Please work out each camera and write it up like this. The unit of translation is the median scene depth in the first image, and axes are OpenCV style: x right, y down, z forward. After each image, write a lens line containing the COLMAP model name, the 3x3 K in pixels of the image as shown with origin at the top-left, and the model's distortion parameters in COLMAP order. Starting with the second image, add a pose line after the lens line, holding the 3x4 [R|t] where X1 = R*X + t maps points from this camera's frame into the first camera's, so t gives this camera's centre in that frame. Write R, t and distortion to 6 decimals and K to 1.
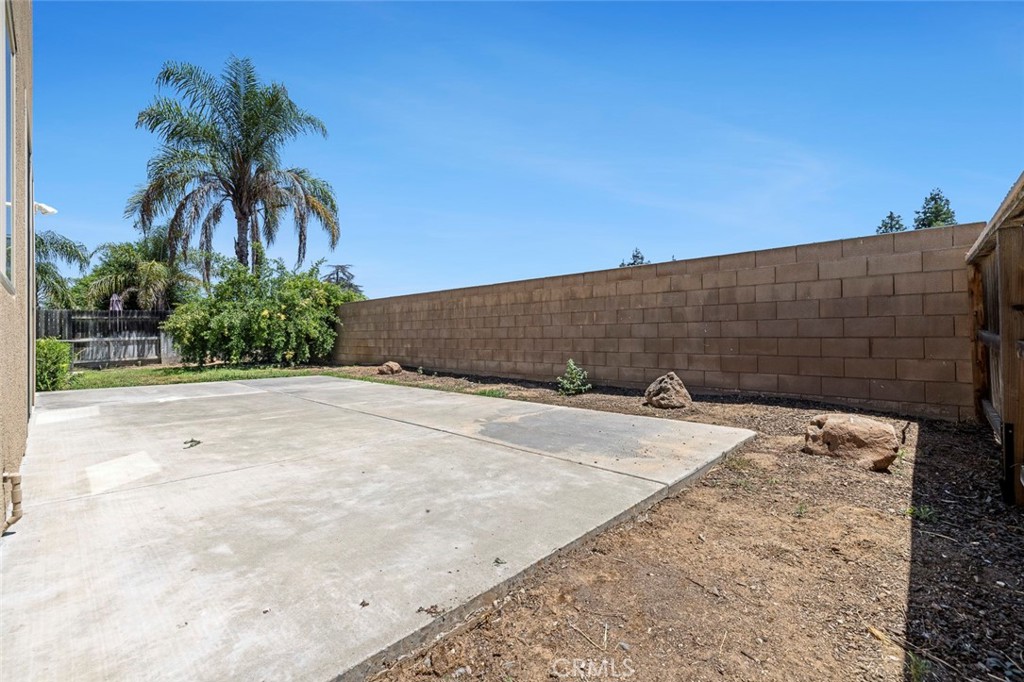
lens RADIAL K [[432.9, 0, 509.4], [0, 432.9, 335.0], [0, 0, 1]] dist [0.000584, -0.000057]
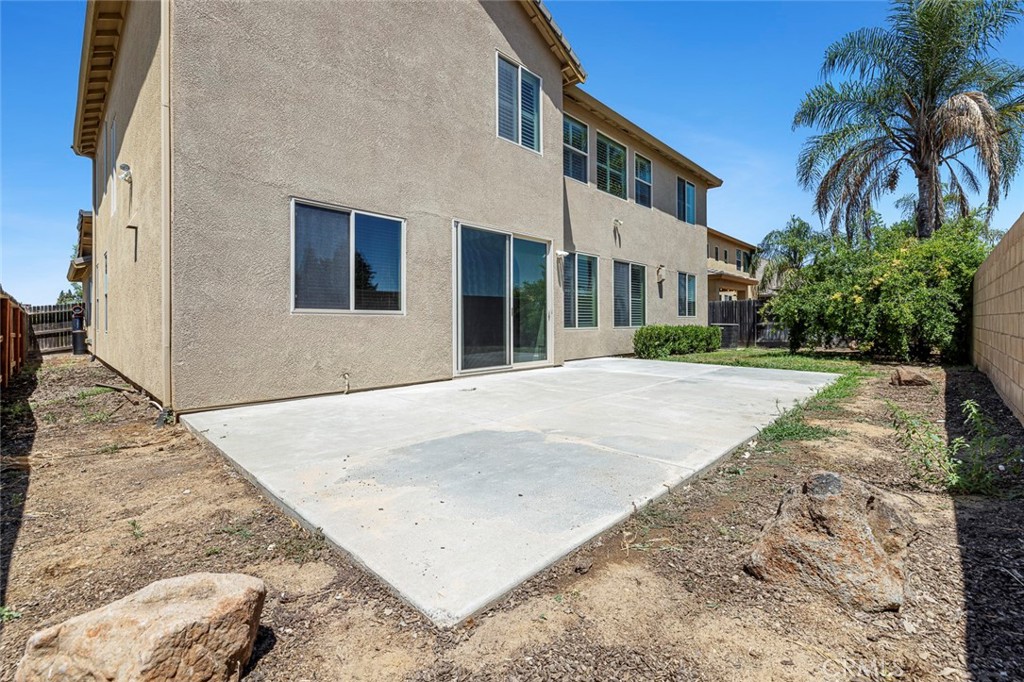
lens RADIAL K [[432.9, 0, 509.4], [0, 432.9, 335.0], [0, 0, 1]] dist [0.000584, -0.000057]
pose [[-0.010747, 0.027359, -0.999568, 0.310177], [0.017700, 0.999474, 0.027166, -0.008064], [0.999786, -0.017401, -0.011225, 0.354517]]
